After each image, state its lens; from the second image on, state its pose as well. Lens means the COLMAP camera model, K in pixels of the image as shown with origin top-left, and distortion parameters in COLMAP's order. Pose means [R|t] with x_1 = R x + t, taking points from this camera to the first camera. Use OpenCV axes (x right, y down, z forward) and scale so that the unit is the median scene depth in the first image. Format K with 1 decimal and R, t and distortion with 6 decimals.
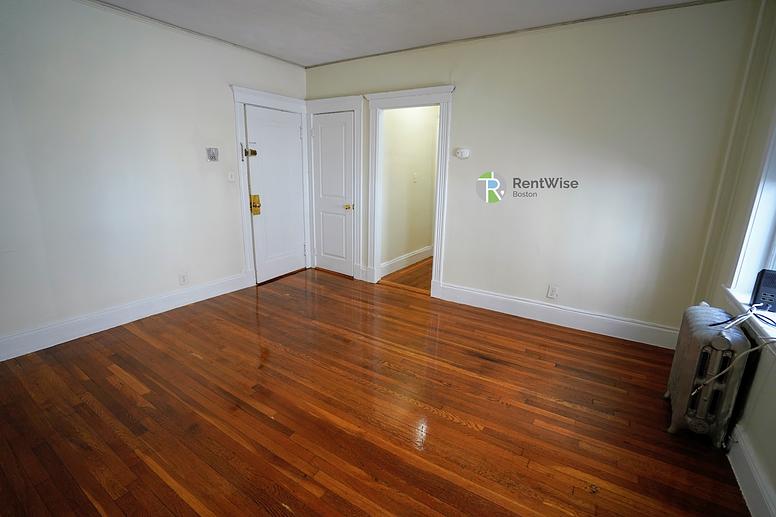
lens RADIAL K [[356.8, 0, 386.8], [0, 356.8, 261.7], [0, 0, 1]] dist [-0.046132, 0.014164]
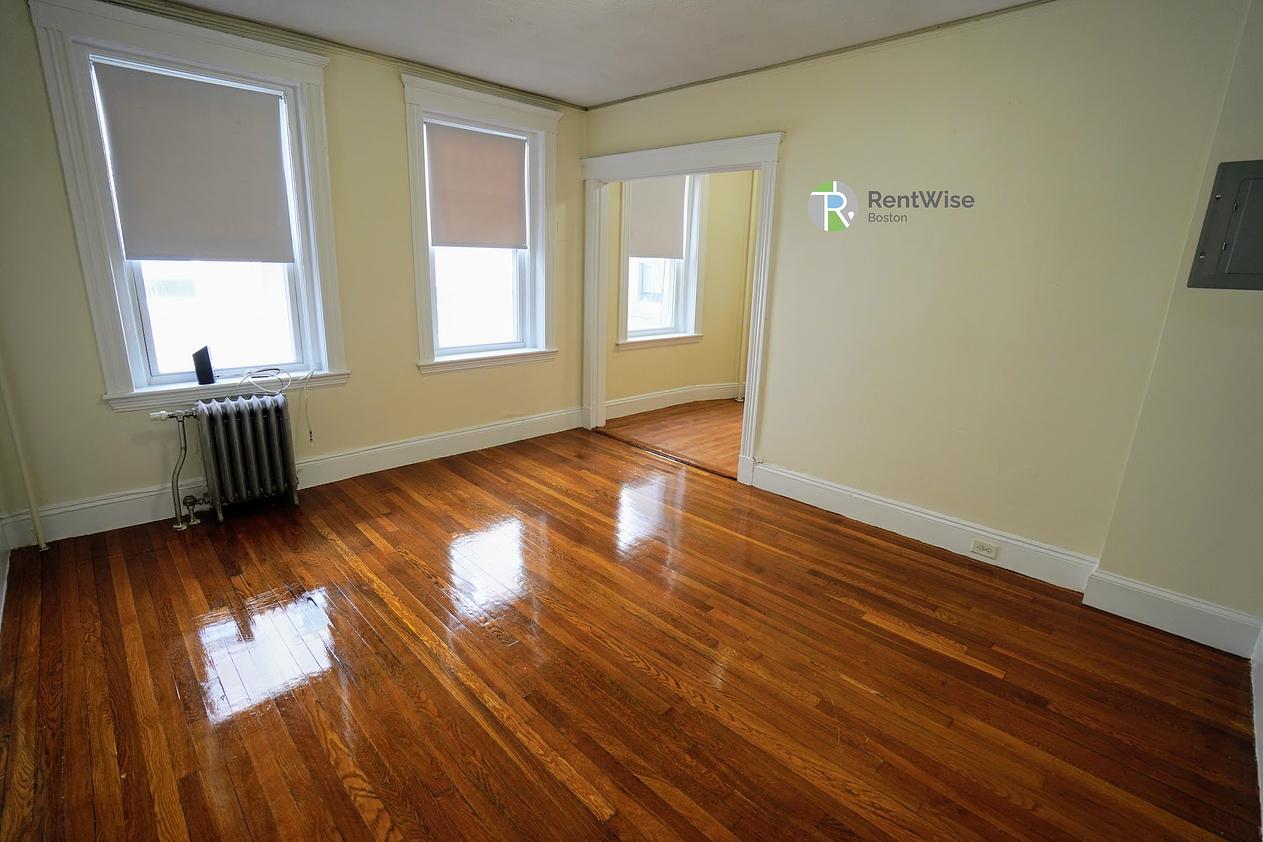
lens RADIAL K [[582.6, 0, 631.5], [0, 582.6, 421.0], [0, 0, 1]] dist [-0.060872, 0.021846]
pose [[-0.974772, -0.103704, 0.197650, -0.341551], [0.008373, 0.867899, 0.496670, -0.404792], [-0.223047, 0.485795, -0.845135, 1.479201]]
